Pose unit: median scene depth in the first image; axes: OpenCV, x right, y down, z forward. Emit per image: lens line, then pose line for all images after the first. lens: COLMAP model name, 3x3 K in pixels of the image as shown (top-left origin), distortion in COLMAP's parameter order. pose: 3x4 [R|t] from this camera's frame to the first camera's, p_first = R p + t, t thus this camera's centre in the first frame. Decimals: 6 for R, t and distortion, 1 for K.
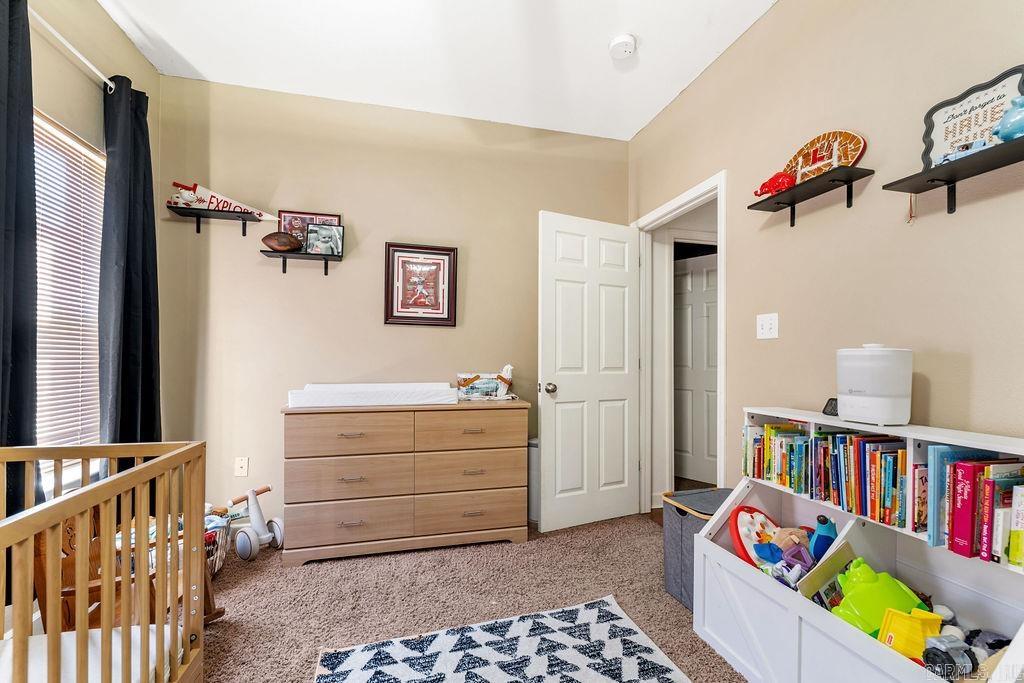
lens RADIAL K [[416.7, 0, 512.2], [0, 416.7, 354.3], [0, 0, 1]] dist [0.002000, 0.000220]
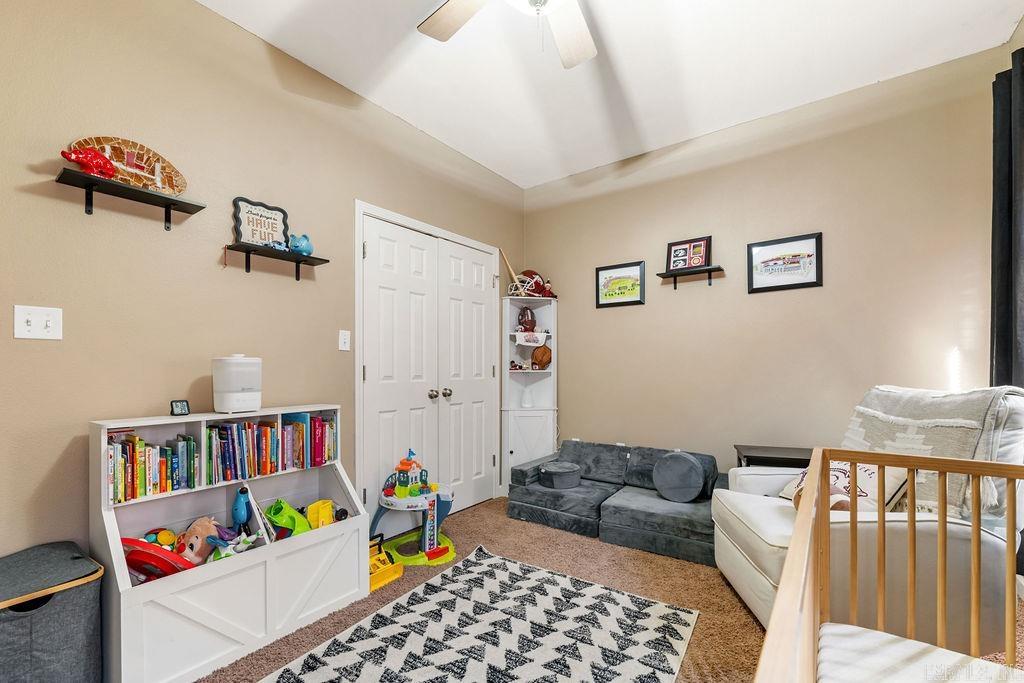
lens RADIAL K [[416.7, 0, 512.2], [0, 416.7, 354.3], [0, 0, 1]] dist [0.002000, 0.000220]
pose [[-0.612483, 0.004061, 0.790474, -0.667431], [-0.019077, 0.999620, -0.019916, -0.013109], [-0.790254, -0.027279, -0.612172, 0.971952]]
